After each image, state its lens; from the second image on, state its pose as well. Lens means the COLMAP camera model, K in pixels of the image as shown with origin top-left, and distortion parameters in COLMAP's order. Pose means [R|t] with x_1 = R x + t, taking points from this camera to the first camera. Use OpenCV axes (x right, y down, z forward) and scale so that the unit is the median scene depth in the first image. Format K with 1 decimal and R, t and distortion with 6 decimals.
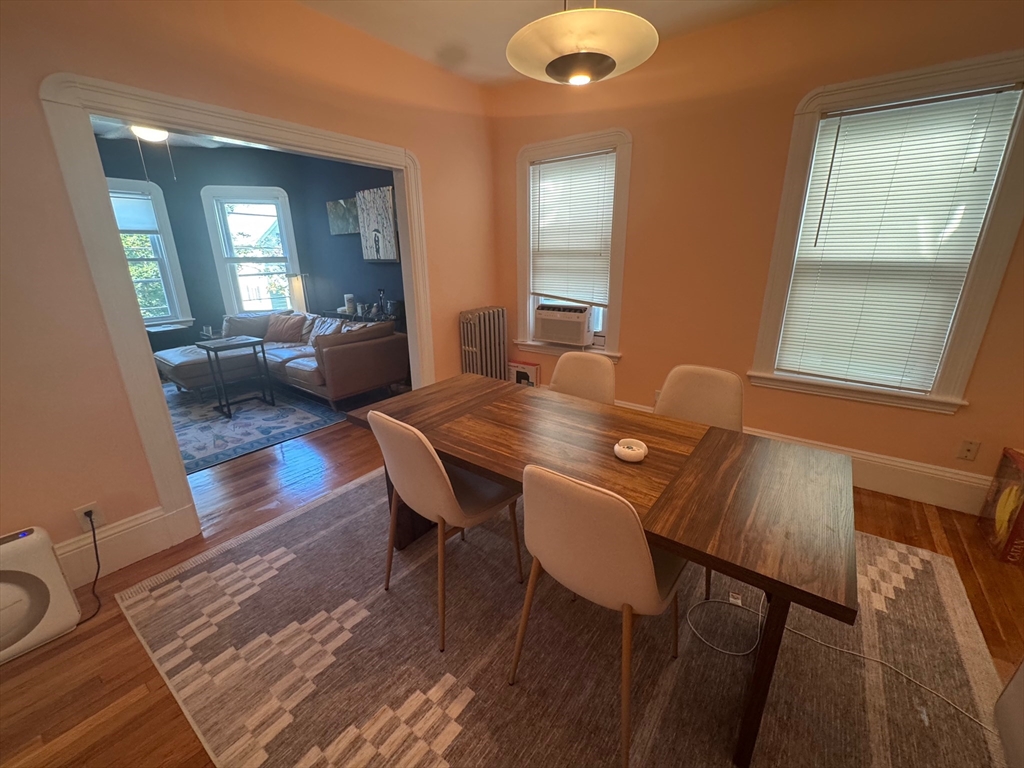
lens RADIAL K [[411.9, 0, 511.6], [0, 411.9, 383.8], [0, 0, 1]] dist [0.007564, -0.001255]
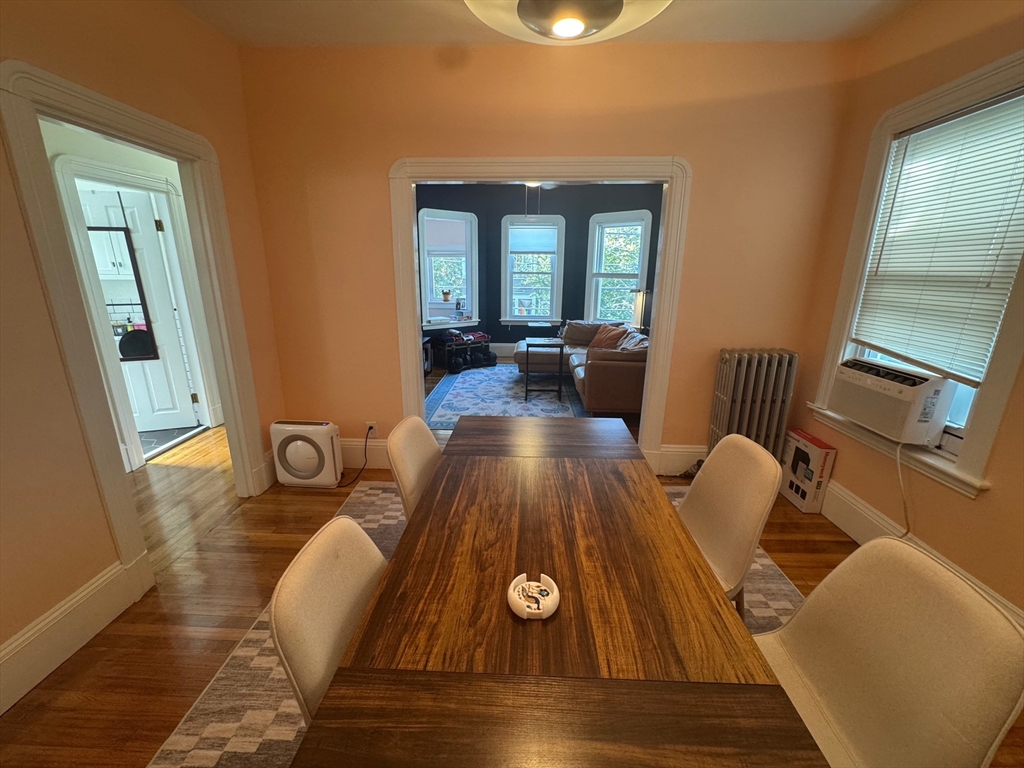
lens RADIAL K [[411.9, 0, 516.7], [0, 411.9, 384.5], [0, 0, 1]] dist [0.007564, -0.001255]
pose [[0.578137, 0.235905, -0.781093, 0.311772], [-0.261418, 0.960383, 0.096563, -0.091327], [0.772929, 0.148365, 0.616903, 0.244882]]
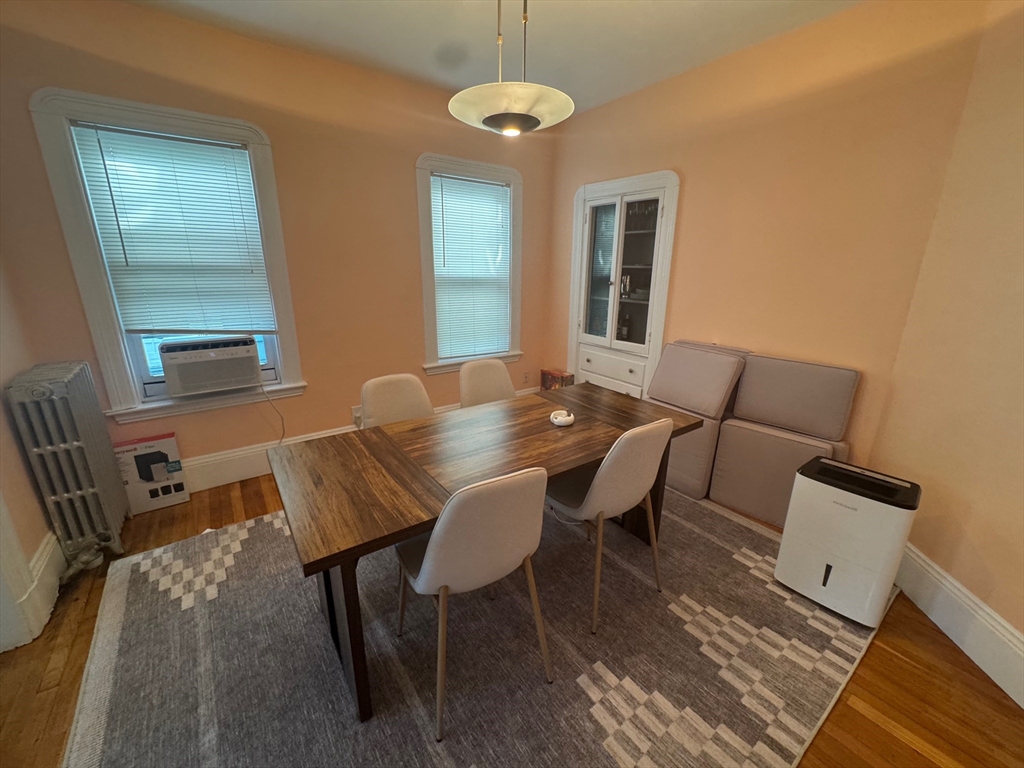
lens RADIAL K [[411.9, 0, 505.7], [0, 411.9, 388.4], [0, 0, 1]] dist [0.007564, -0.001255]
pose [[0.304282, -0.261908, 0.915869, -0.445410], [0.277747, 0.944077, 0.177697, -0.102060], [-0.911191, 0.200309, 0.360009, 0.297025]]
